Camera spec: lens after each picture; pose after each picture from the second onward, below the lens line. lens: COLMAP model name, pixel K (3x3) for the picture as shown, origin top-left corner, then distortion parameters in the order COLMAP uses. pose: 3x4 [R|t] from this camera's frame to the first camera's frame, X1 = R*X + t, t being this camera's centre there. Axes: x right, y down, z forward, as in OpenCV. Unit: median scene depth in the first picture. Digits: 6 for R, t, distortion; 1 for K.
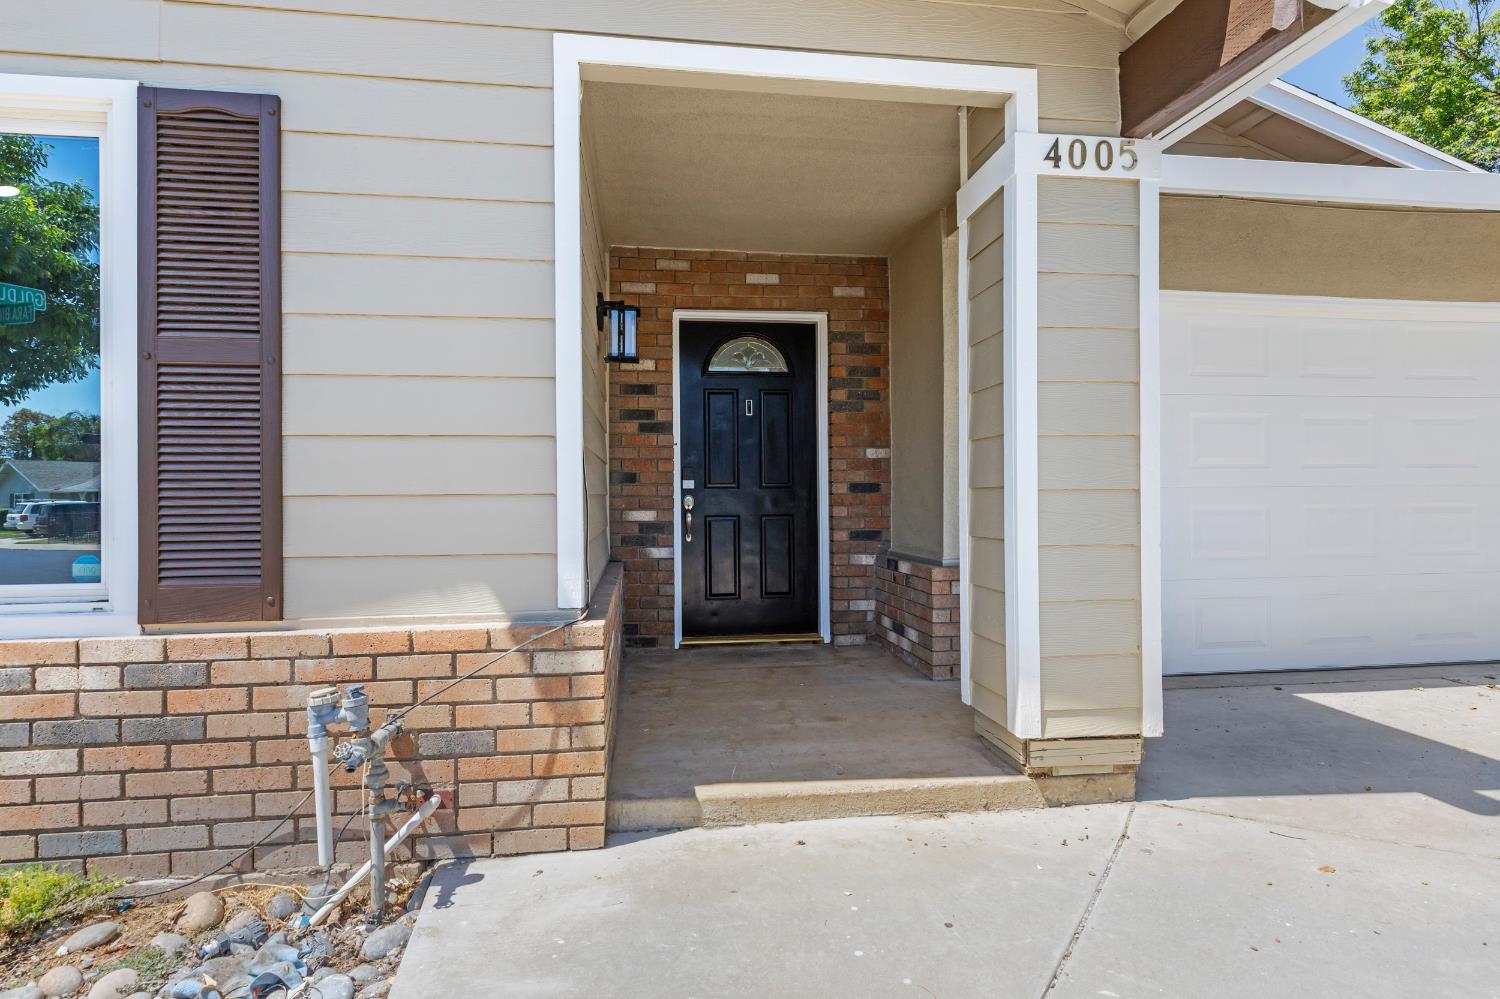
lens RADIAL K [[849.1, 0, 755.1], [0, 849.1, 496.3], [0, 0, 1]] dist [0.004789, 0.001163]
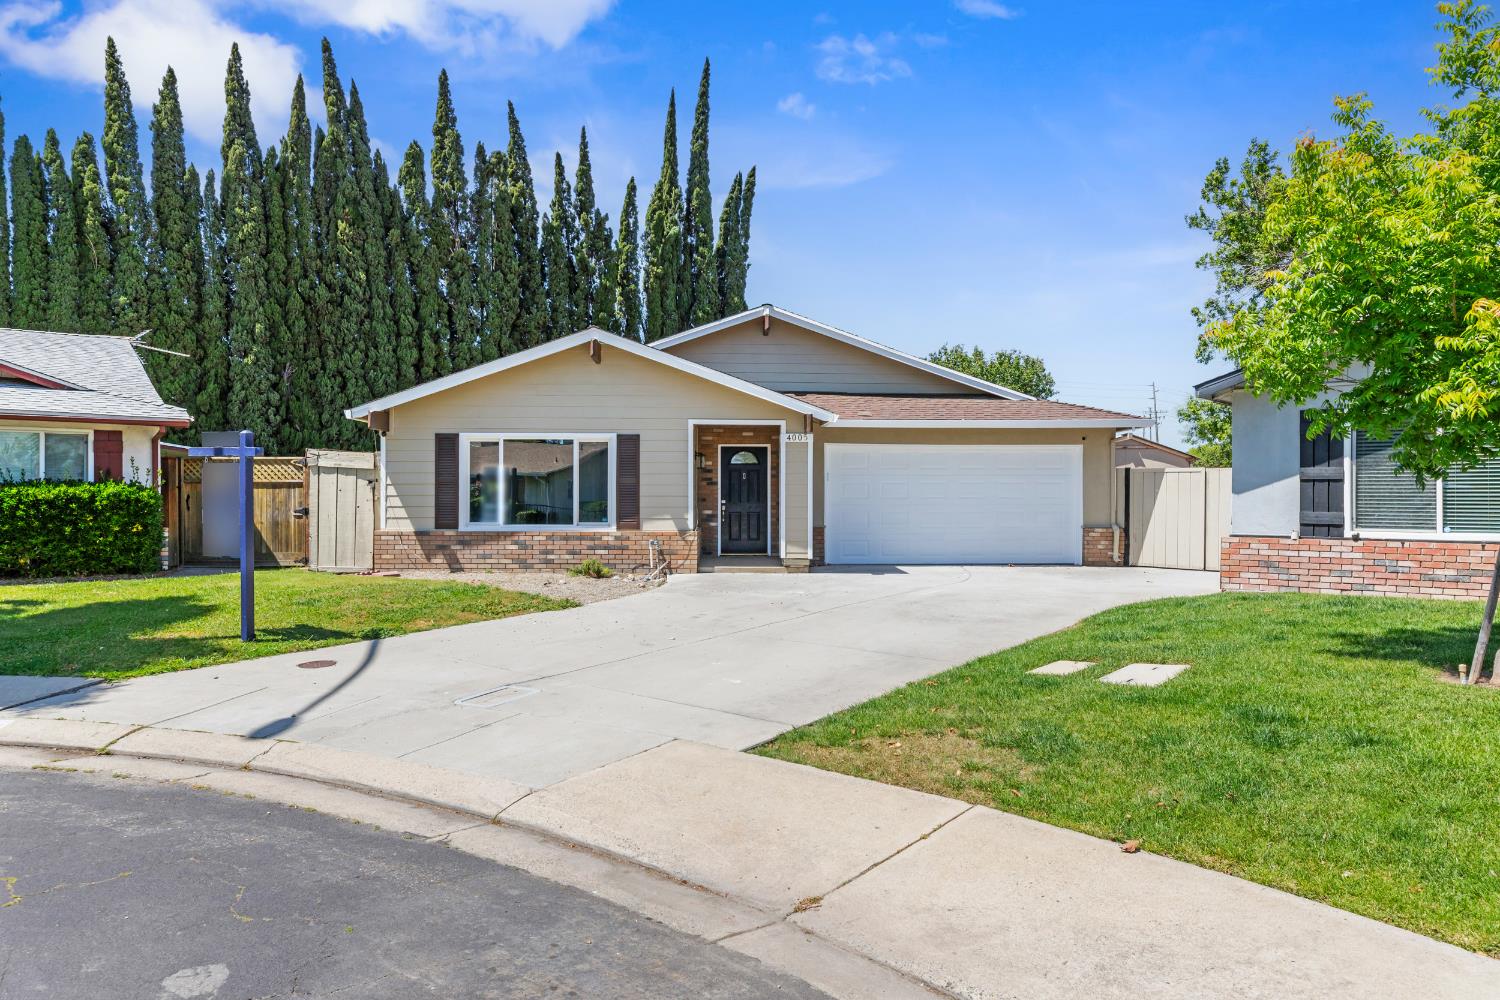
lens RADIAL K [[849.1, 0, 755.1], [0, 849.1, 496.8], [0, 0, 1]] dist [0.004789, 0.001163]
pose [[0.995480, 0.007419, -0.094683, 0.603181], [-0.007442, 0.999972, 0.000107, -0.061770], [0.094681, 0.000598, 0.995507, -3.746760]]
